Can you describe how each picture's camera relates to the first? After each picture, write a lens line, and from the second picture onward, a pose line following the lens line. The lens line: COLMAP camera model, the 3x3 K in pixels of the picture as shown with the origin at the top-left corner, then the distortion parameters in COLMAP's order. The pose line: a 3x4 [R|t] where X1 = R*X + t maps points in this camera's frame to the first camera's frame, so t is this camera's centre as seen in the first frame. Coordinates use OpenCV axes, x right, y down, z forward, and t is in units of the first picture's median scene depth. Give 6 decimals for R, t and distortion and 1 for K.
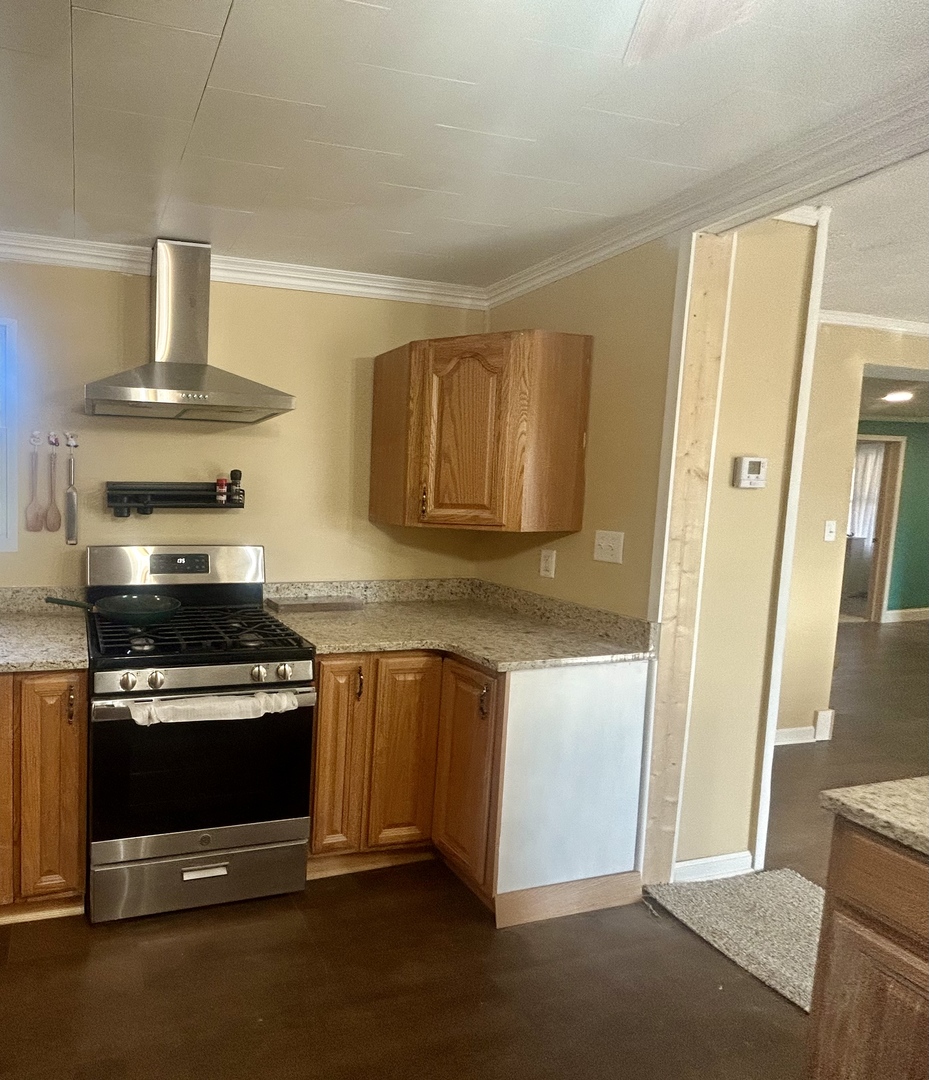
lens RADIAL K [[712.3, 0, 464.5], [0, 712.3, 540.0], [0, 0, 1]] dist [0.003367, -0.000719]
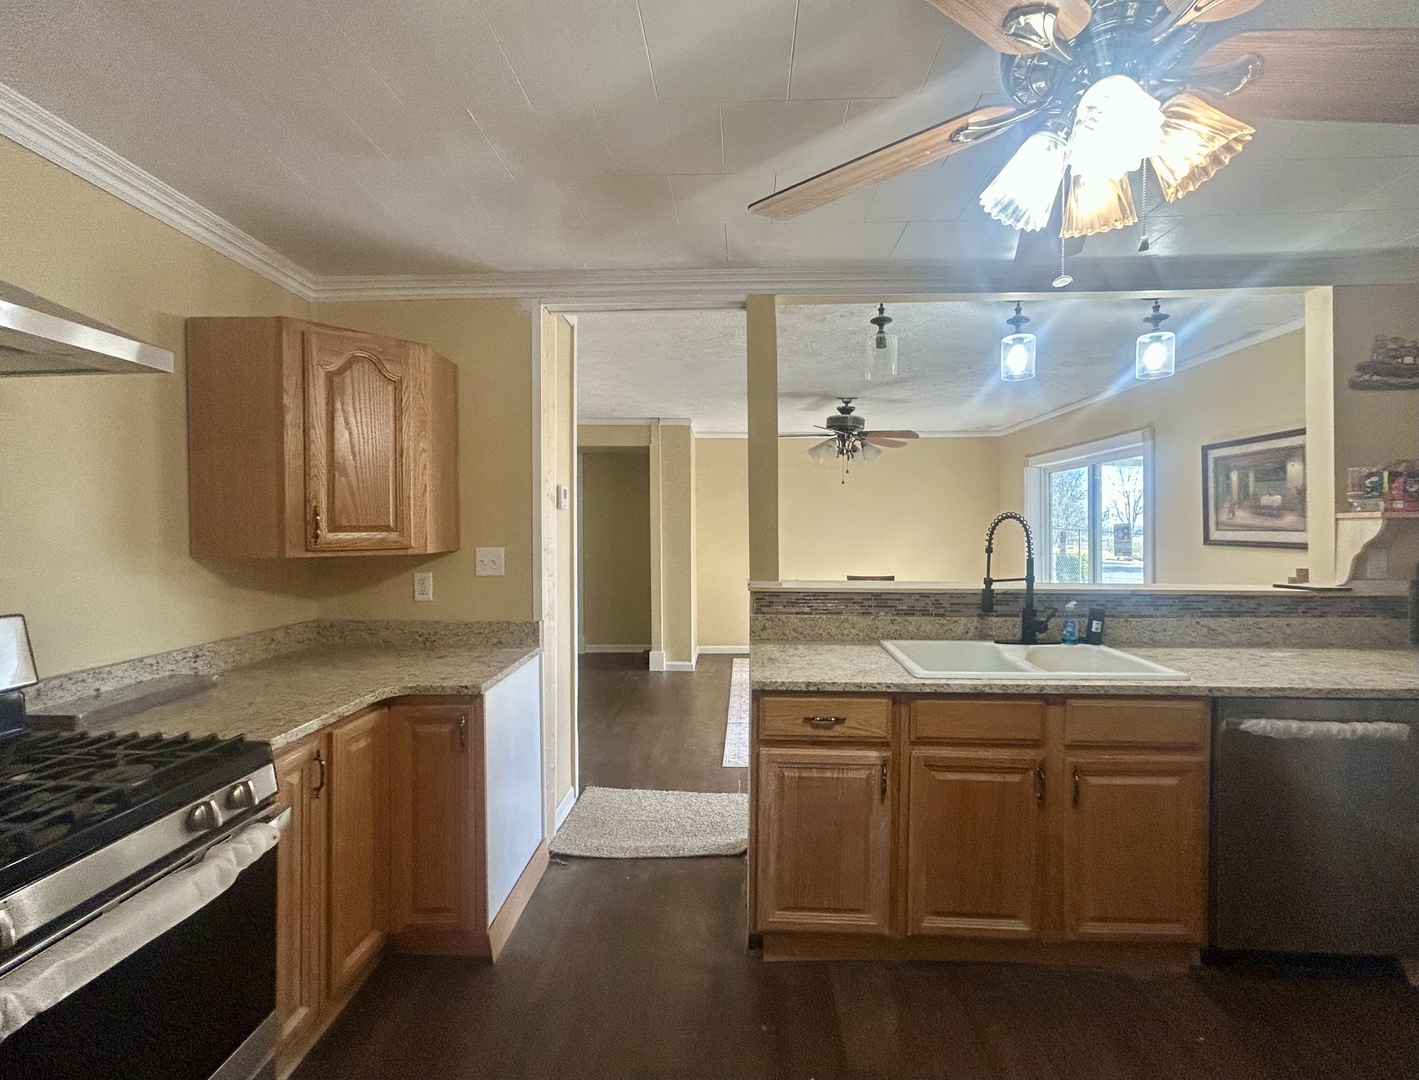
lens RADIAL K [[567.8, 0, 707.1], [0, 567.8, 536.8], [0, 0, 1]] dist [-0.000840, 0.000103]
pose [[0.355450, -0.042418, 0.933732, -0.491113], [0.097481, 0.995204, 0.008102, -0.003017], [-0.929598, 0.088141, 0.357880, 0.376163]]
